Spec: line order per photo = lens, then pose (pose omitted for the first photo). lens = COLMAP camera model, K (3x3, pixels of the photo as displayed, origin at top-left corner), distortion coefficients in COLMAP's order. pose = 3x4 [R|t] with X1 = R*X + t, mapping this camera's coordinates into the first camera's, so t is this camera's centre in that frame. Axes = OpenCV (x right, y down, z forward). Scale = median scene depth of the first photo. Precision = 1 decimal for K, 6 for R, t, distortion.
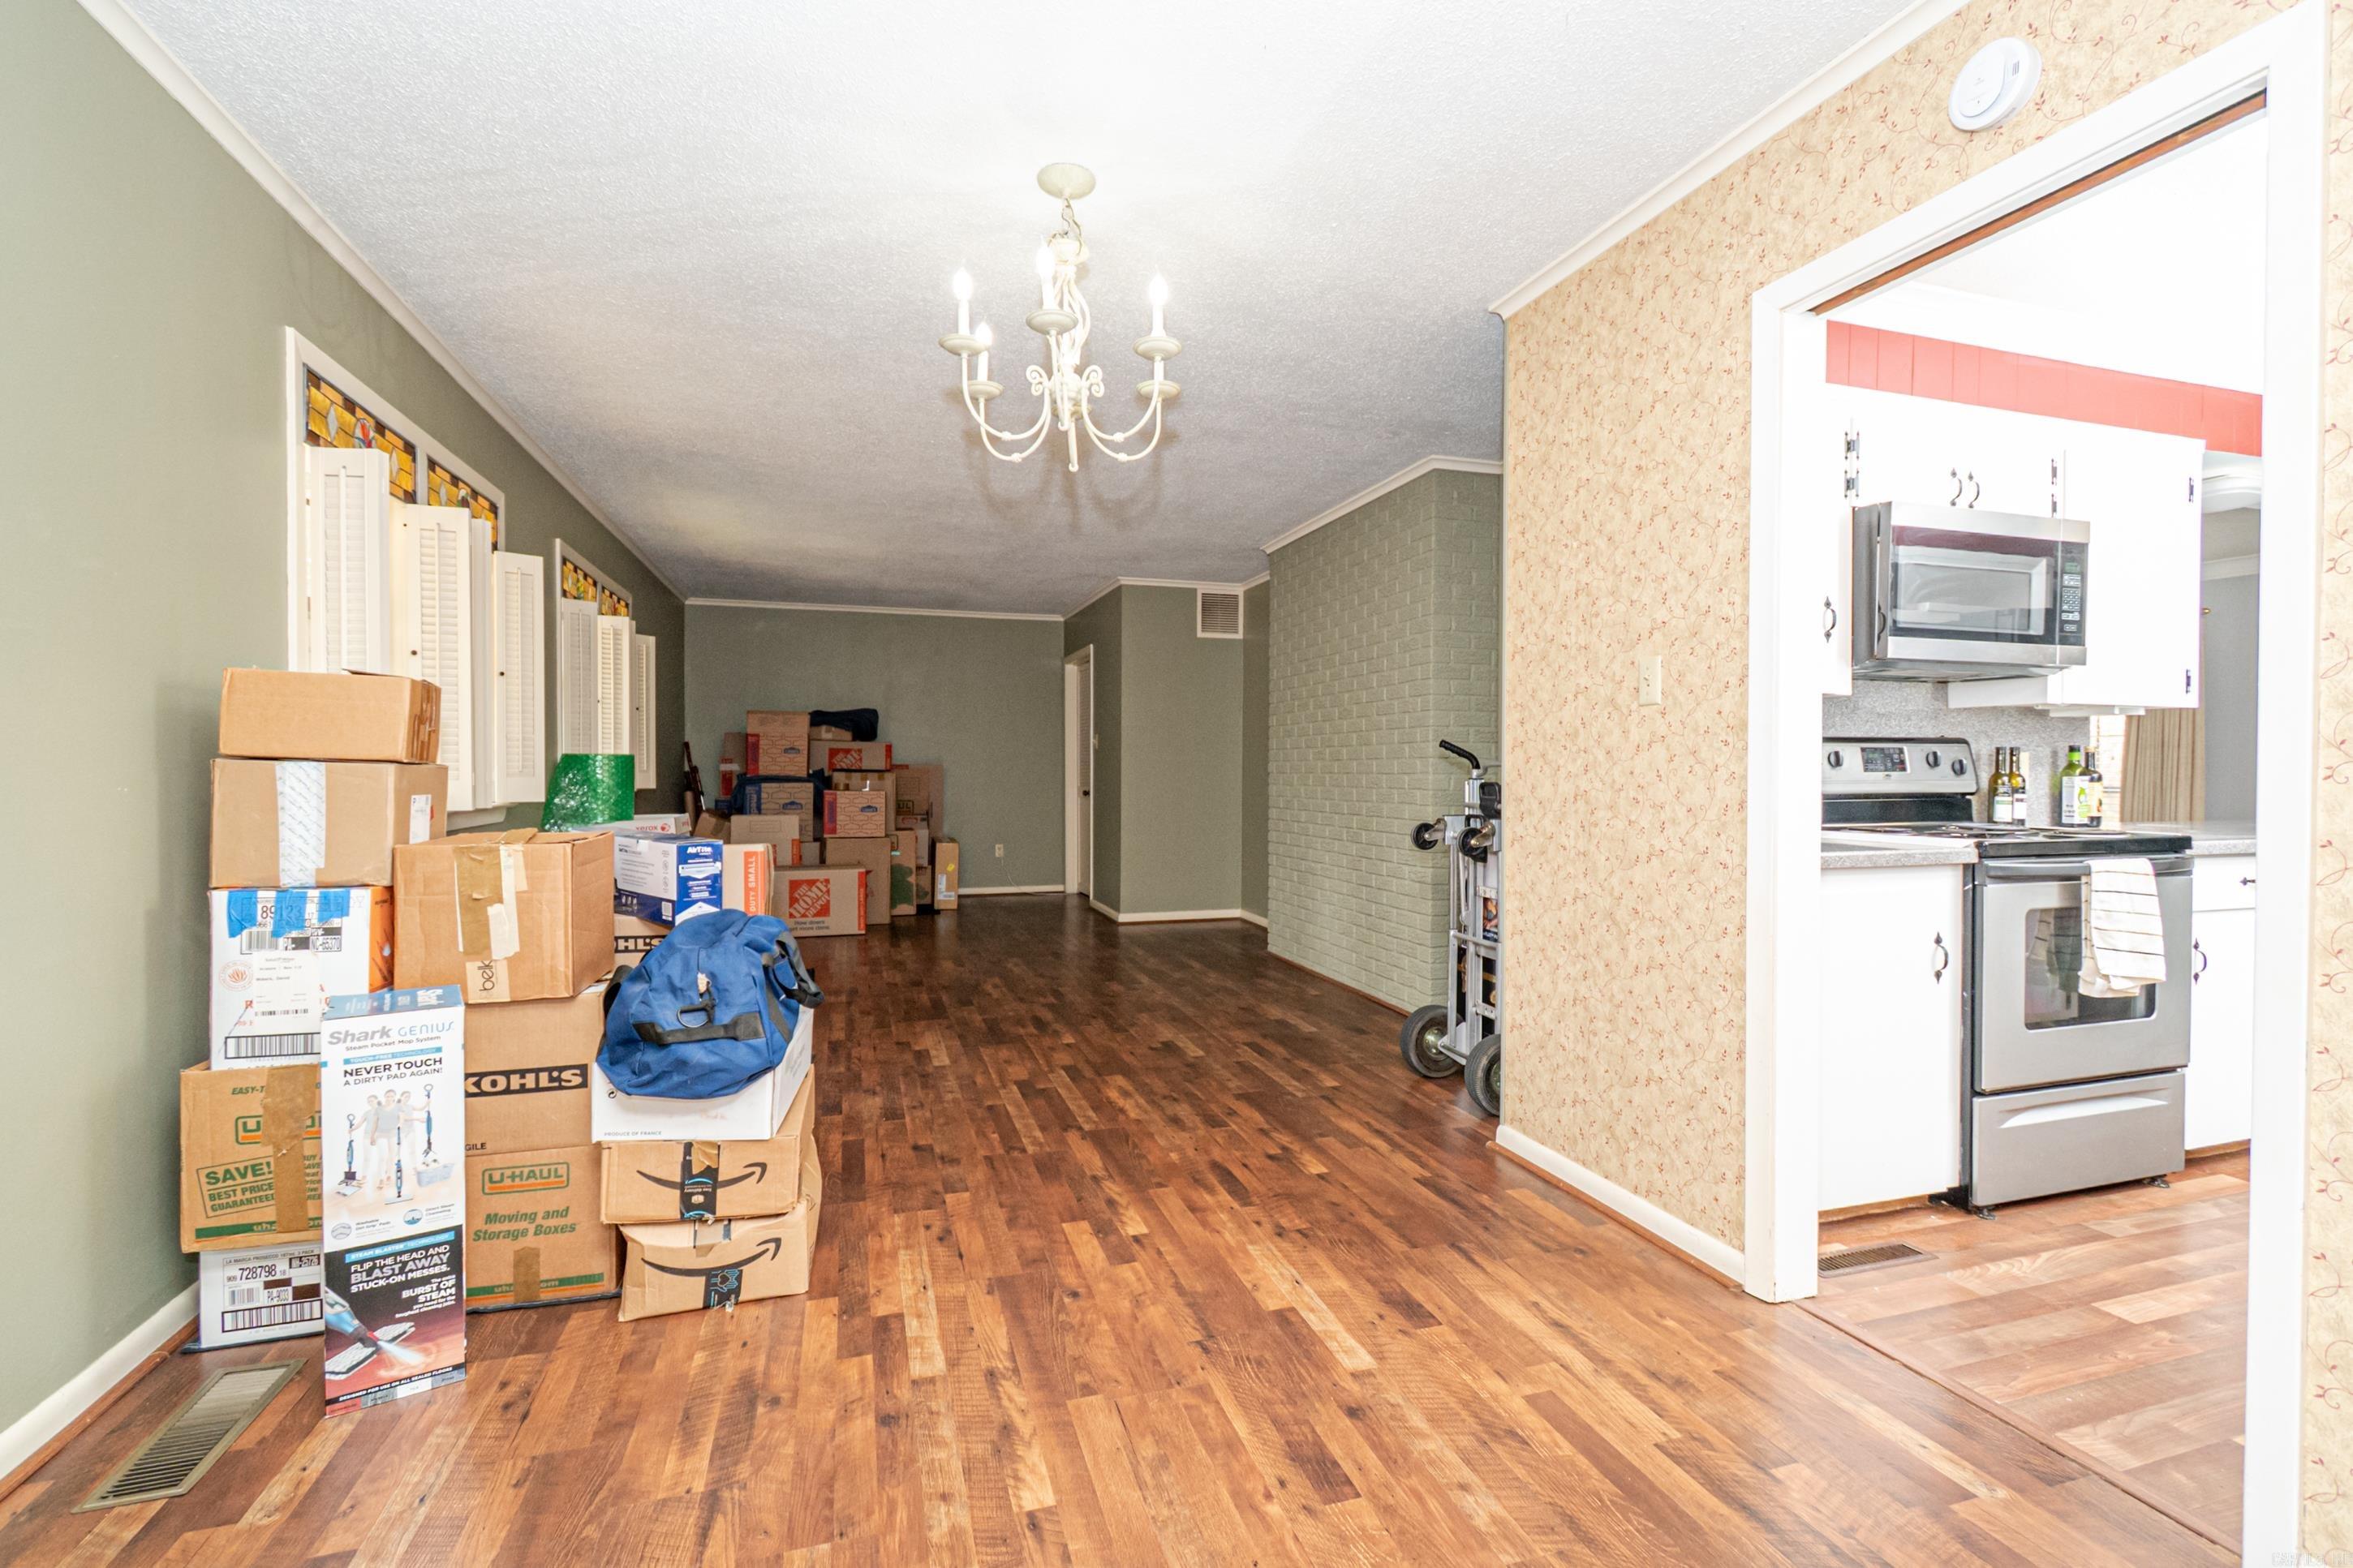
lens RADIAL K [[1043.3, 0, 1177.9], [0, 1043.3, 781.0], [0, 0, 1]] dist [0.005898, -0.003923]
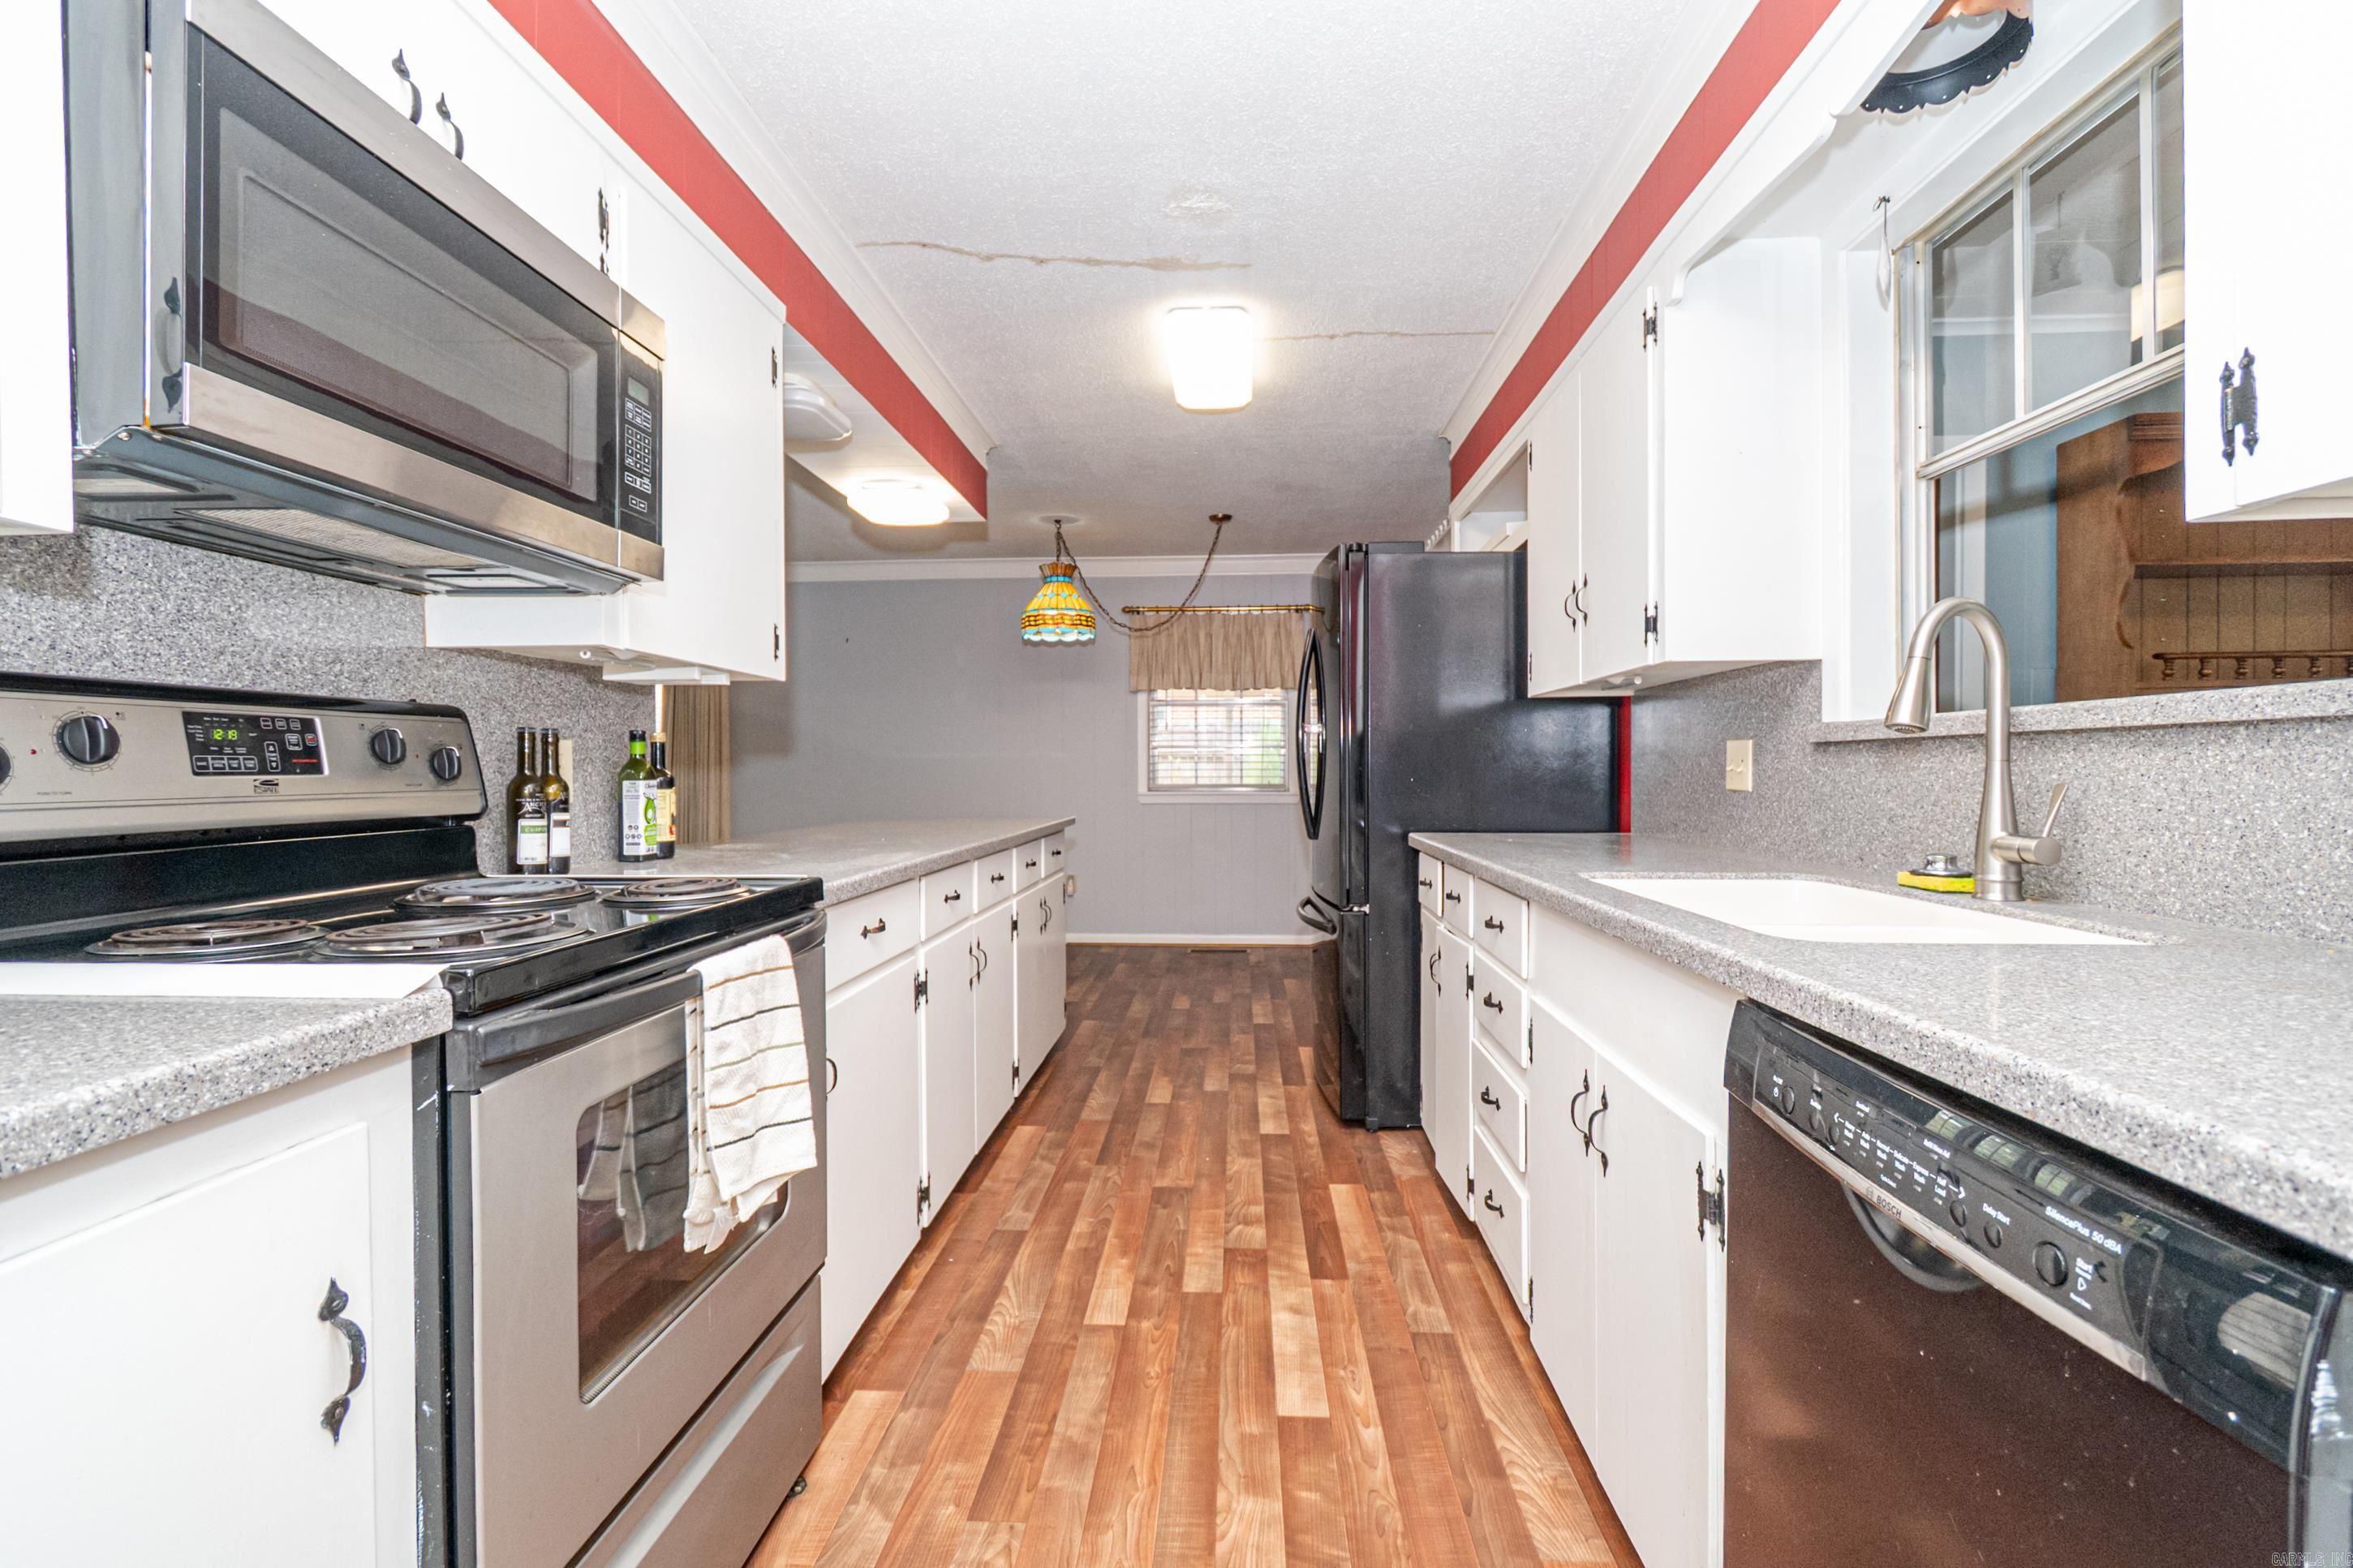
lens RADIAL K [[1043.3, 0, 1177.9], [0, 1043.3, 781.0], [0, 0, 1]] dist [0.005898, -0.003923]
pose [[0.351855, -0.012497, 0.935971, 0.439163], [0.016464, 0.999839, 0.007161, -0.003630], [-0.935910, 0.012890, 0.352004, 0.544002]]
